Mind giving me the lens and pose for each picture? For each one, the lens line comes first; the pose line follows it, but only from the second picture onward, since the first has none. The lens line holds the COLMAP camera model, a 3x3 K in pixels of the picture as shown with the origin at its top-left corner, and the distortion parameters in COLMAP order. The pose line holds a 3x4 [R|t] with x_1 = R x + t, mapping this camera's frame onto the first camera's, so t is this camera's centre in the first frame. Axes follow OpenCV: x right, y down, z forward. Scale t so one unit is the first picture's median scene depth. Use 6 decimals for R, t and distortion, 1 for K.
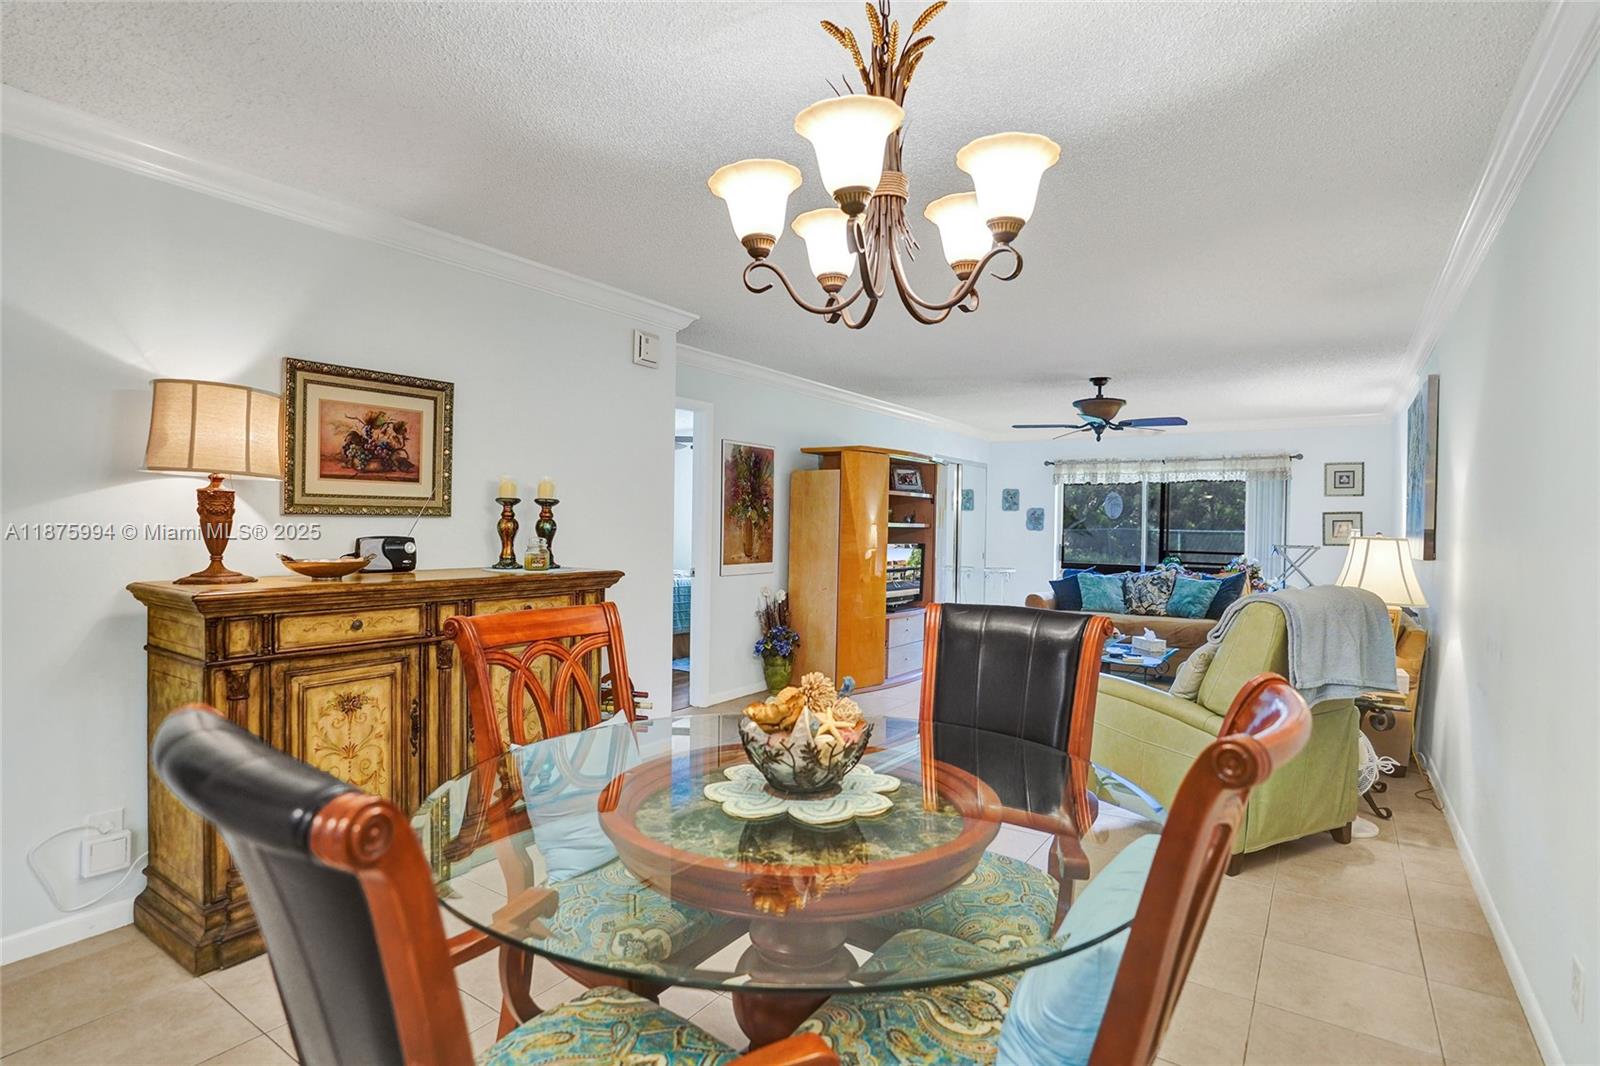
lens RADIAL K [[824.7, 0, 805.8], [0, 824.7, 532.4], [0, 0, 1]] dist [-0.016807, 0.001236]
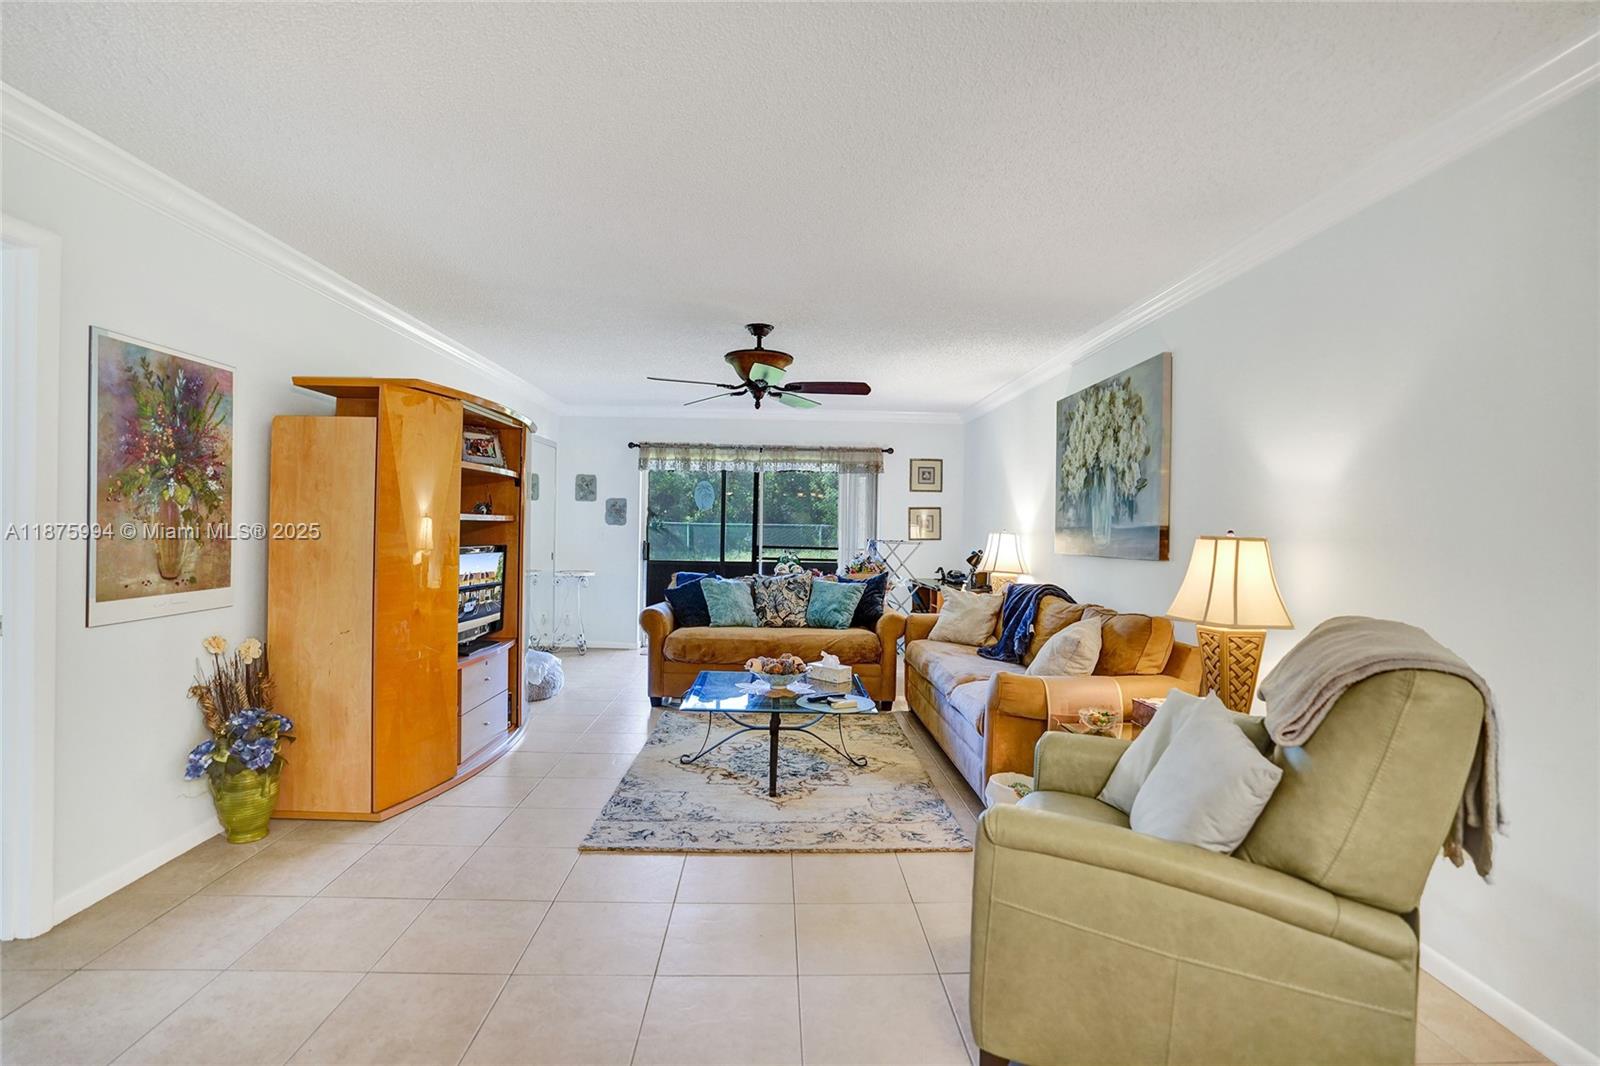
lens RADIAL K [[745.3, 0, 799.9], [0, 745.3, 532.3], [0, 0, 1]] dist [-0.063435, 0.020590]
pose [[0.819312, -0.005025, 0.573327, -0.011568], [-0.000557, 0.999954, 0.009560, -0.005592], [-0.573348, -0.008152, 0.819271, 0.754281]]
